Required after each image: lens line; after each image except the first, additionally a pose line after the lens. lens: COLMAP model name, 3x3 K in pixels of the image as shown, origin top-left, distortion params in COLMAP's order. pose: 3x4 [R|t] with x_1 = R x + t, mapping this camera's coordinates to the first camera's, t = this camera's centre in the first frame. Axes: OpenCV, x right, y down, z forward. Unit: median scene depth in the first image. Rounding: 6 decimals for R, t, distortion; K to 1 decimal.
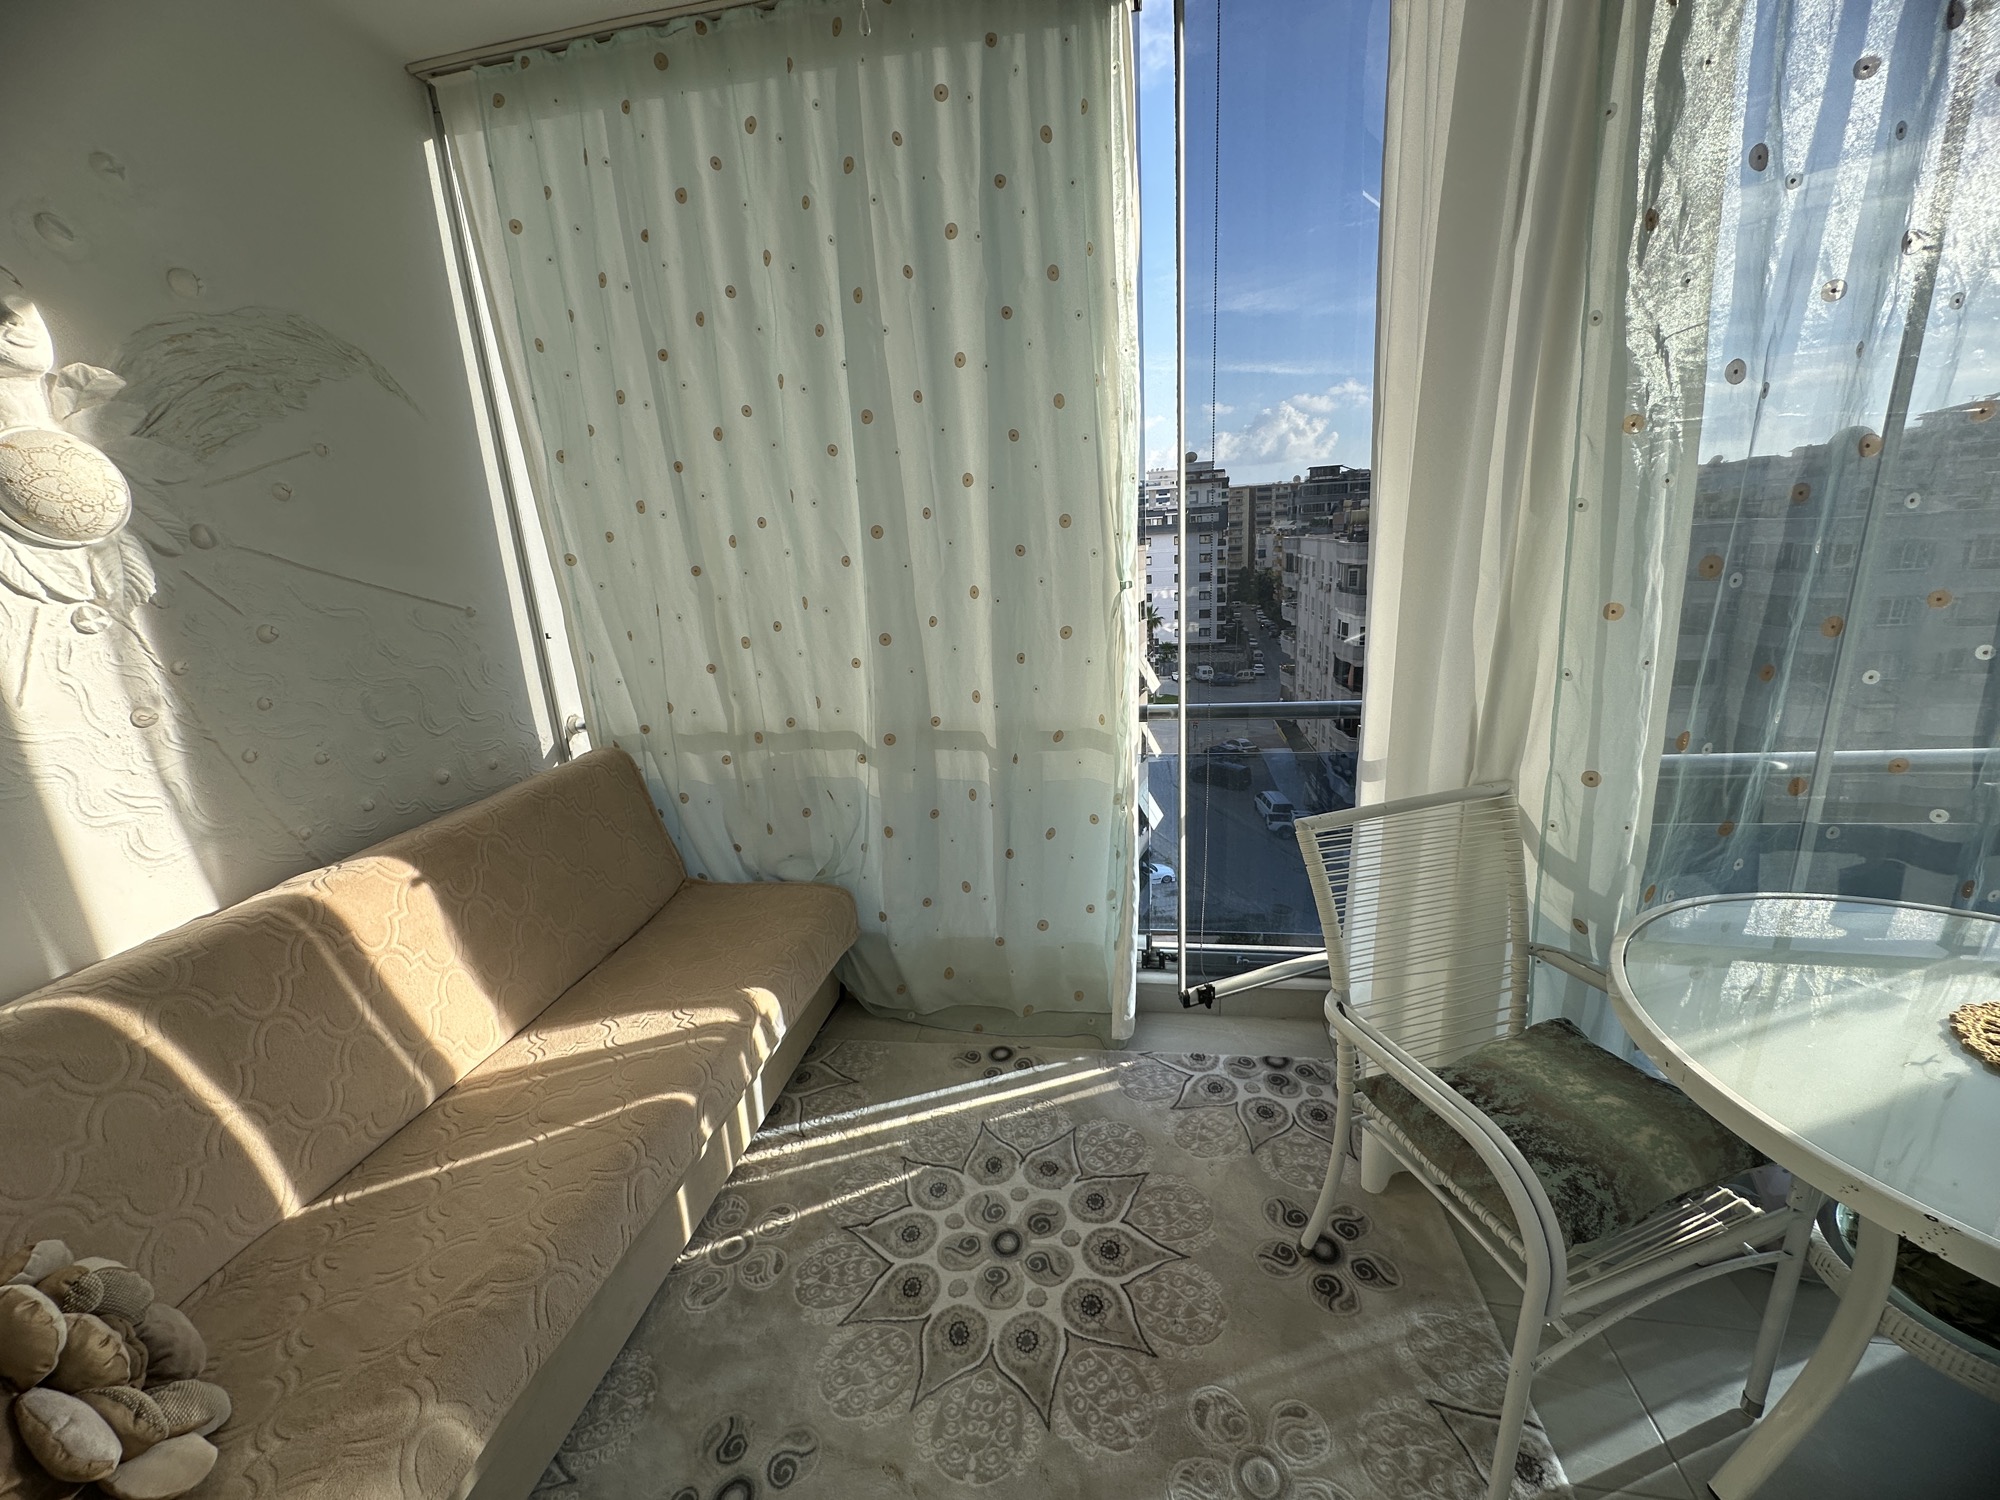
lens RADIAL K [[798.5, 0, 1003.1], [0, 798.5, 746.7], [0, 0, 1]] dist [-0.004332, 0.001130]
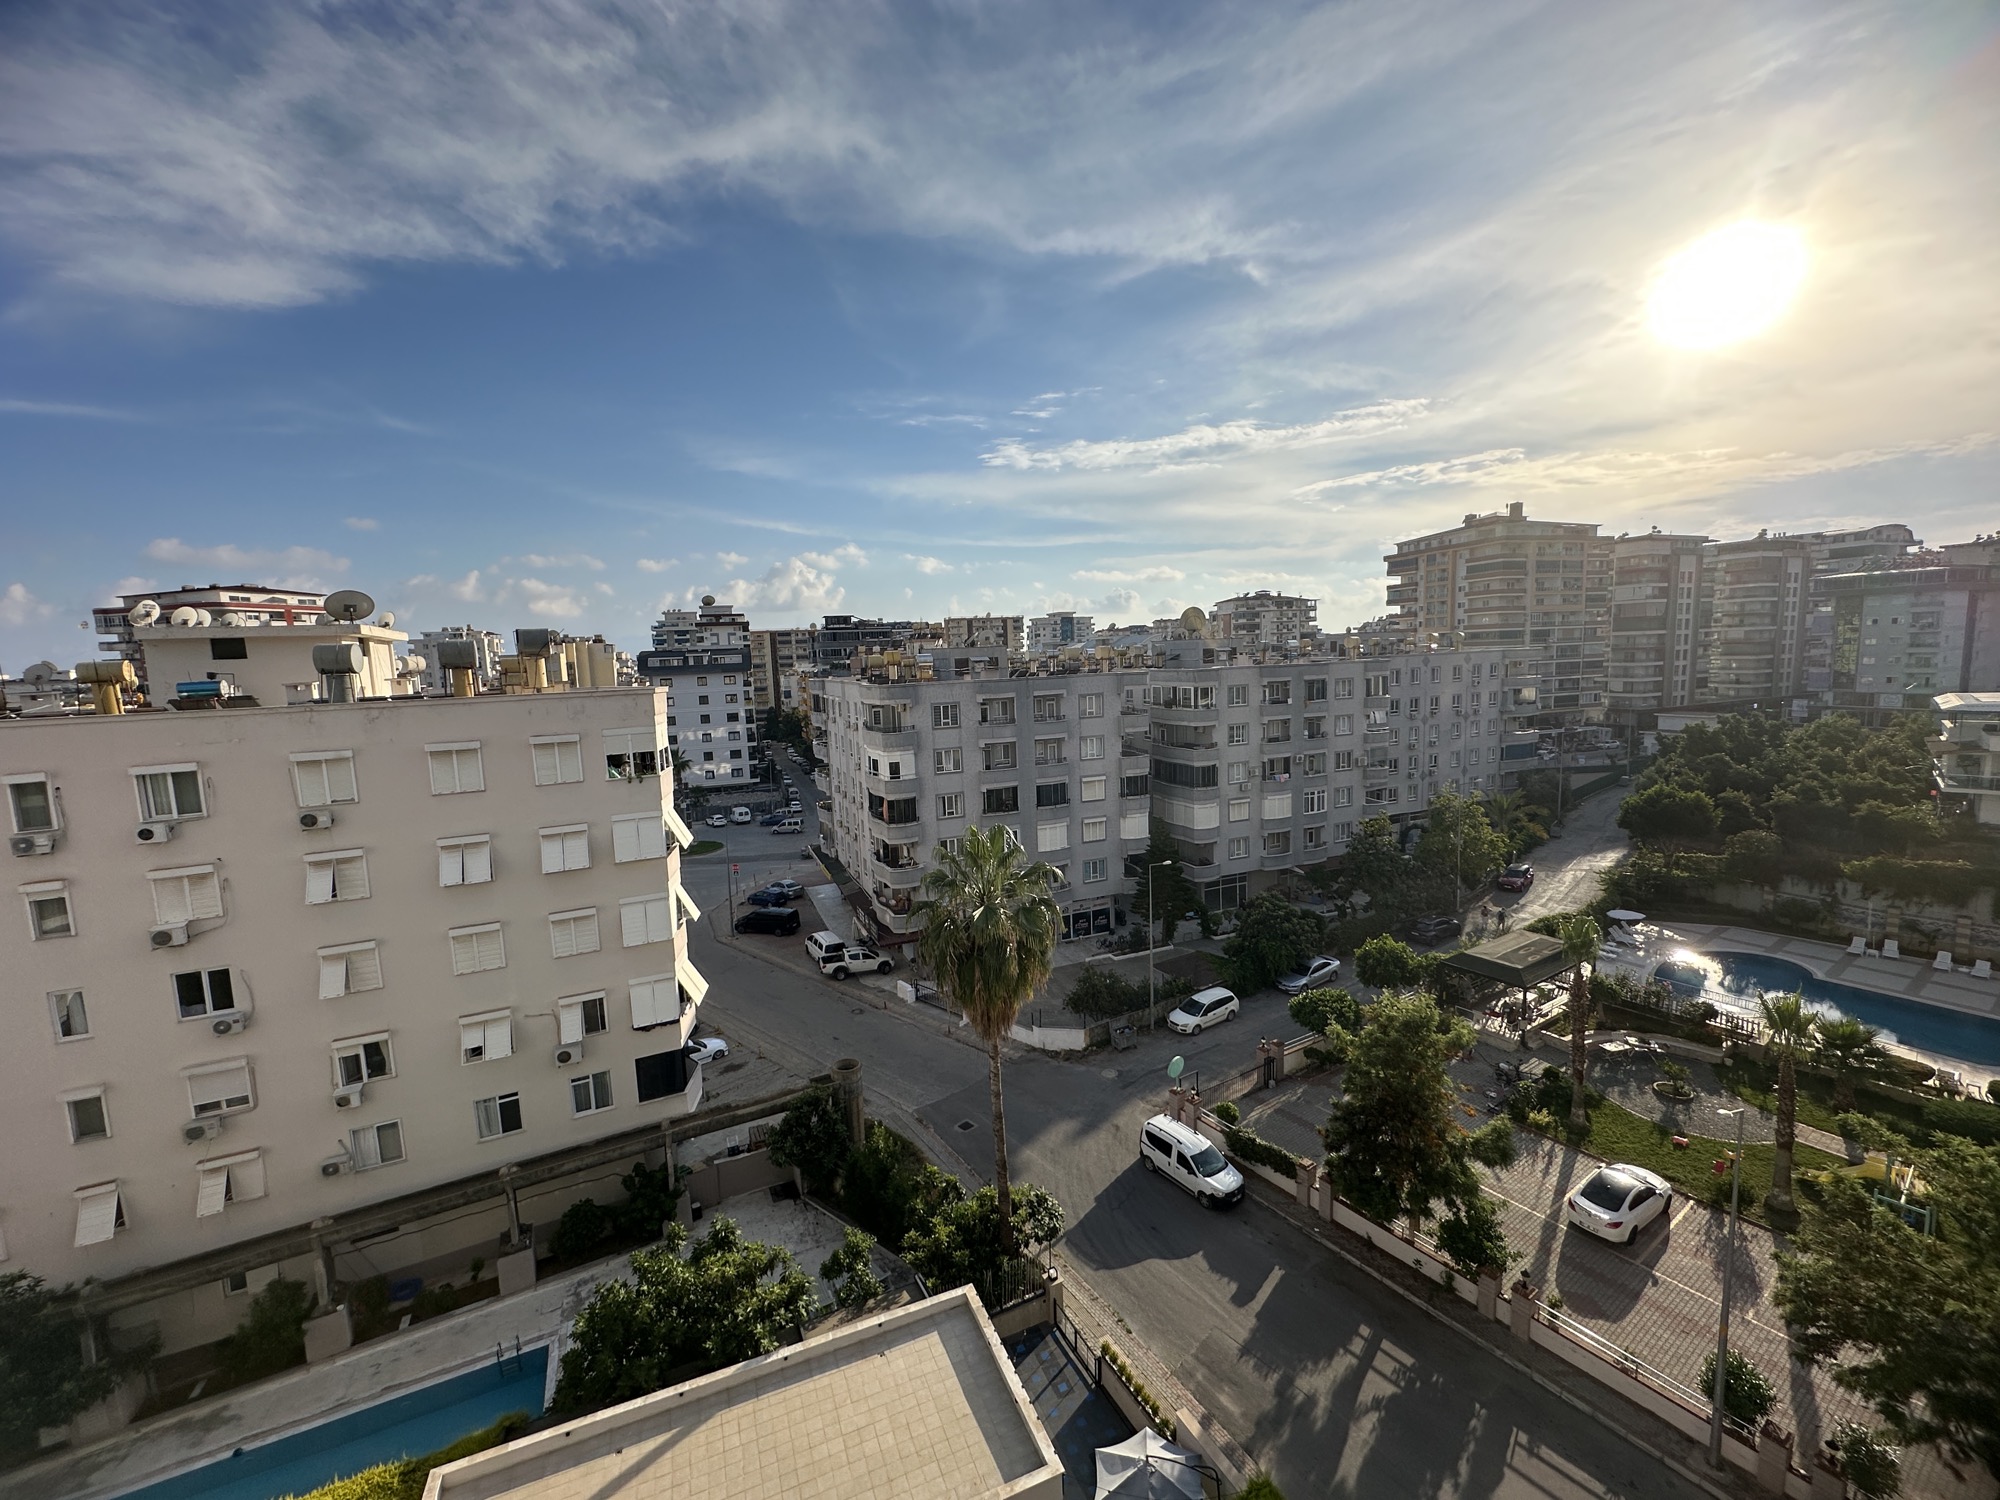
lens RADIAL K [[798.5, 0, 1002.6], [0, 798.5, 742.3], [0, 0, 1]] dist [-0.004332, 0.001130]
pose [[0.842387, -0.035076, 0.537730, 0.212077], [0.129282, 0.981891, -0.138479, -0.271390], [-0.523135, 0.186172, 0.831667, 0.997456]]
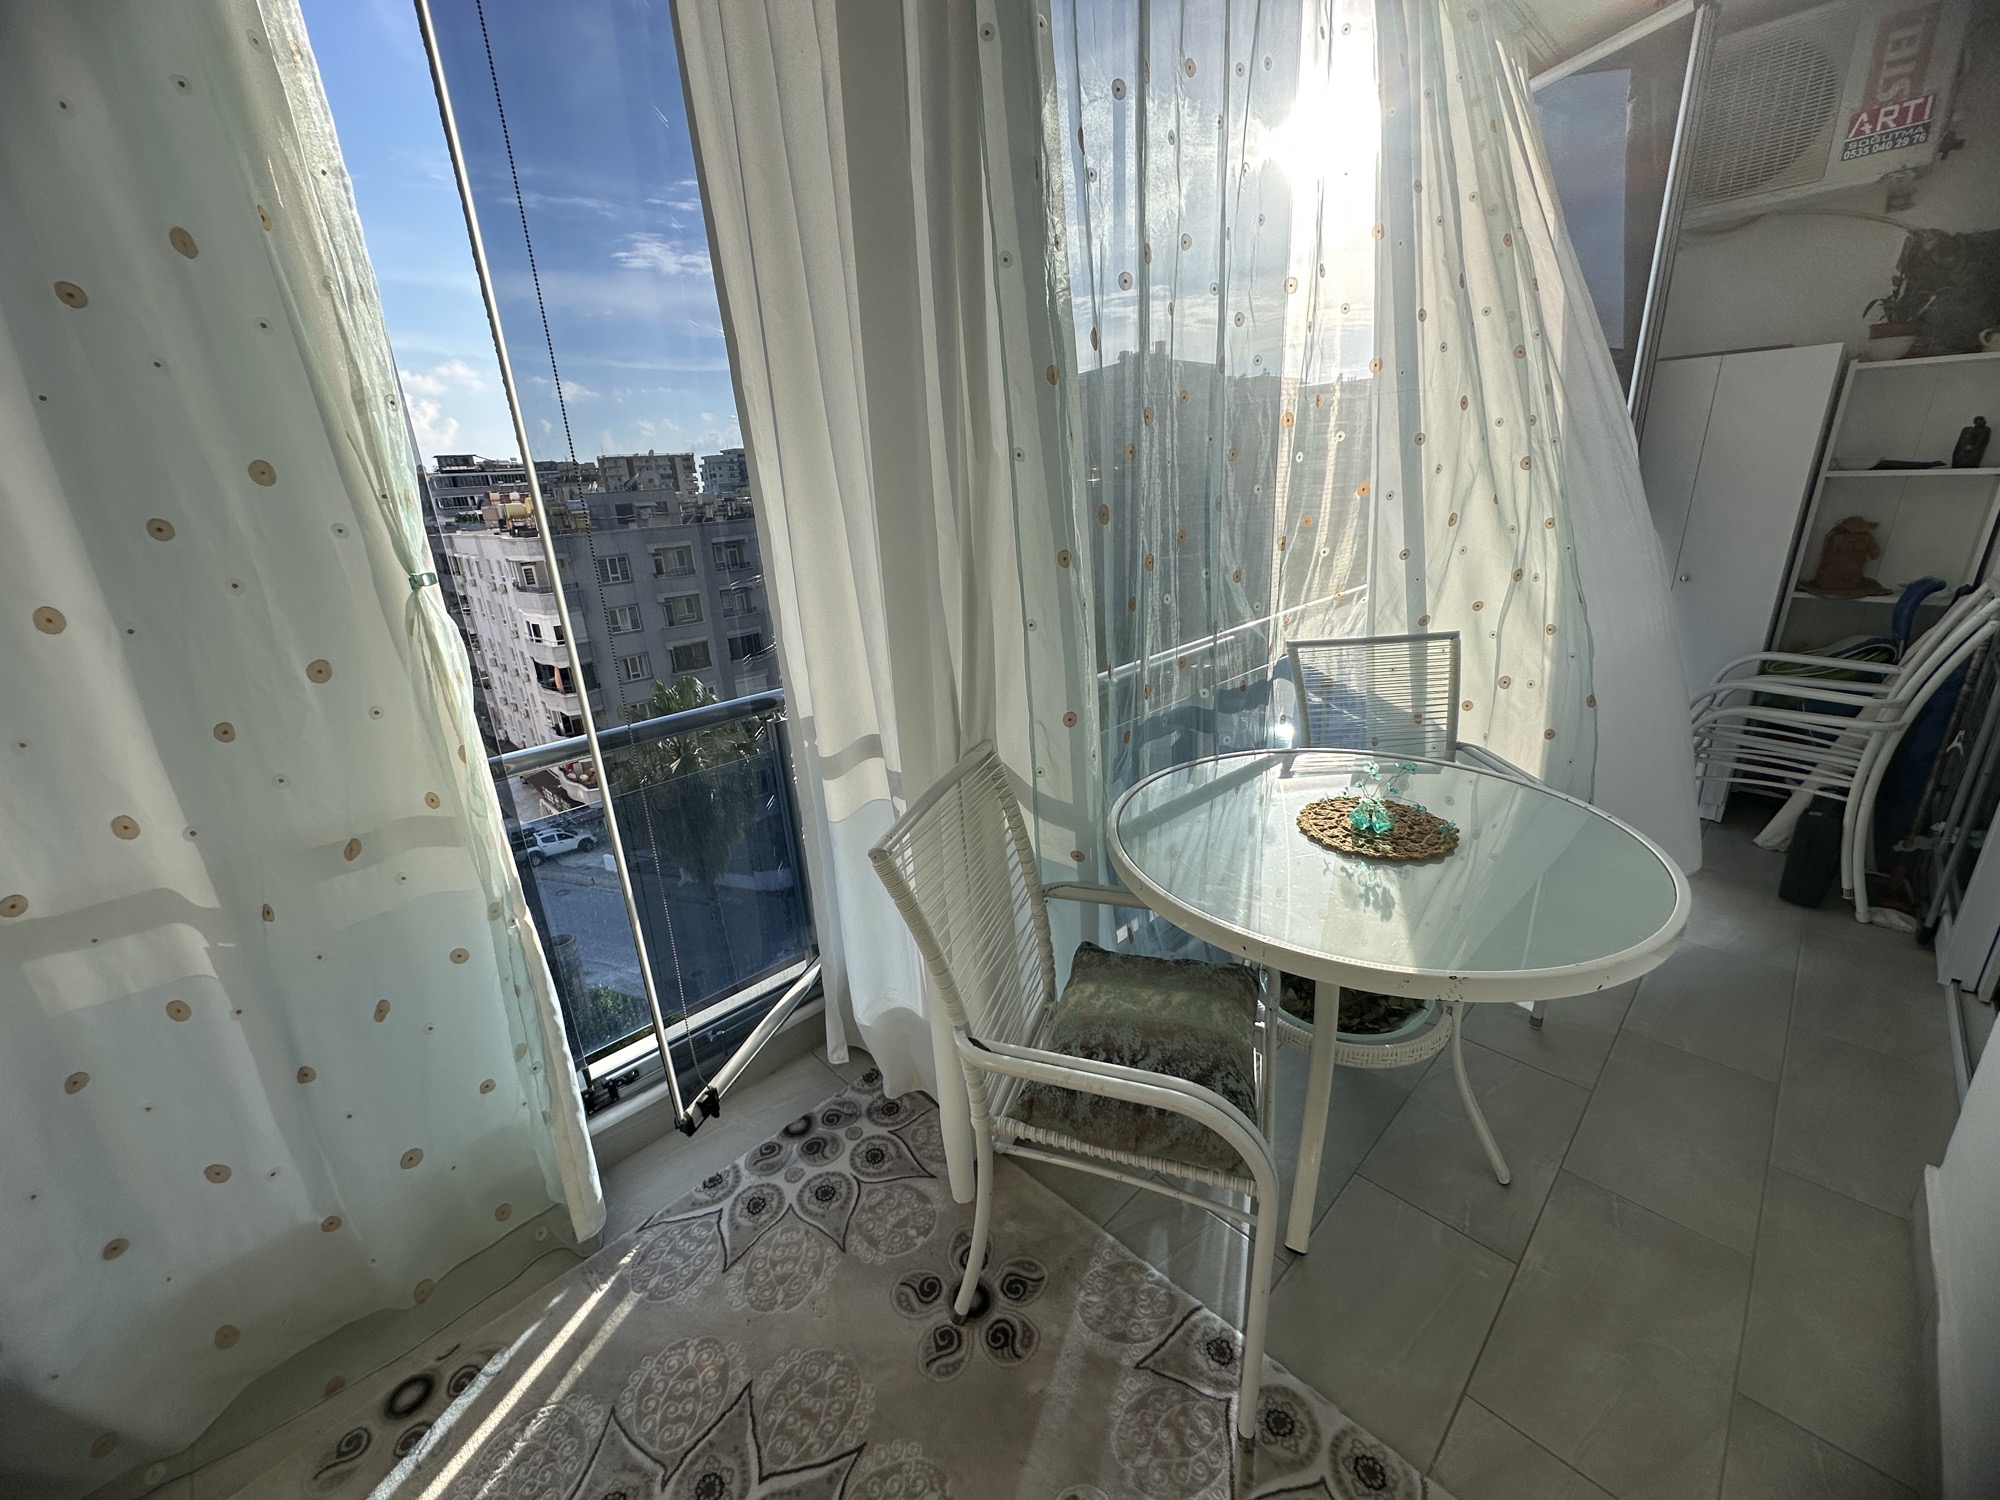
lens RADIAL K [[798.5, 0, 1000.4], [0, 798.5, 741.7], [0, 0, 1]] dist [-0.004332, 0.001130]
pose [[0.590377, -0.233035, 0.772755, -0.088294], [0.232099, 0.965990, 0.113986, -0.045992], [-0.773036, 0.112061, 0.624385, 0.256501]]
